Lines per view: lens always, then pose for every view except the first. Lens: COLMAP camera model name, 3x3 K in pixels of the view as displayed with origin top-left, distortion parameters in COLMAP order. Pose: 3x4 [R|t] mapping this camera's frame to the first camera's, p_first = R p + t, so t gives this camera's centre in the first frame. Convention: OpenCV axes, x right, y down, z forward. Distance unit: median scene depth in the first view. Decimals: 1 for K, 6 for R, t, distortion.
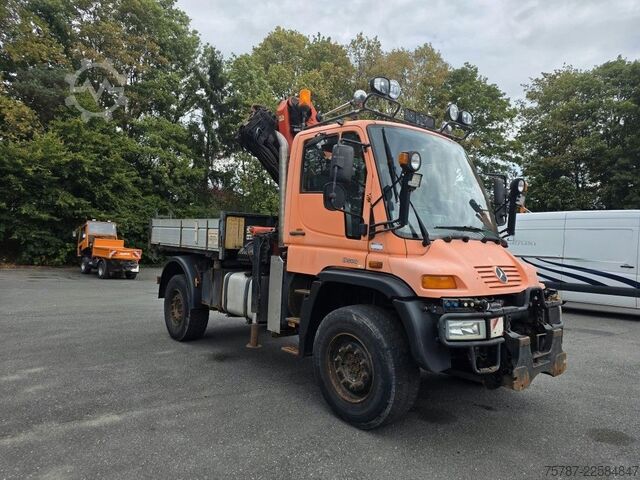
lens RADIAL K [[428.9, 0, 338.0], [0, 428.9, 240.4], [0, 0, 1]] dist [0.022643, -0.000976]
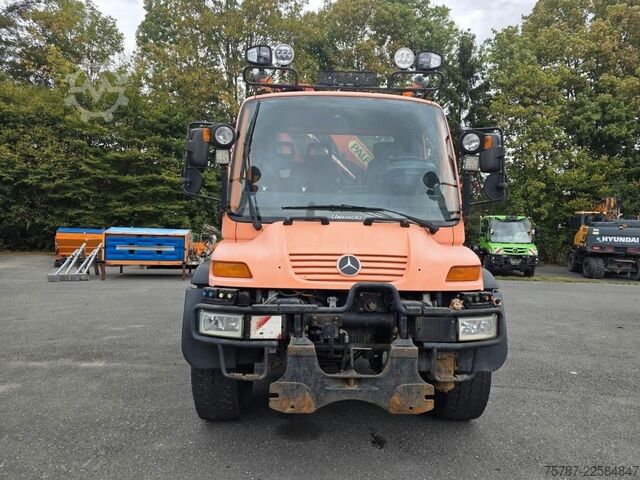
lens RADIAL K [[413.7, 0, 320.0], [0, 413.7, 240.0], [0, 0, 1]] dist [0.086101, -0.000076]
pose [[0.739808, -0.001292, -0.672817, 0.602106], [0.014615, 0.999793, 0.014151, 0.016425], [0.672659, -0.020303, 0.739674, 0.302916]]
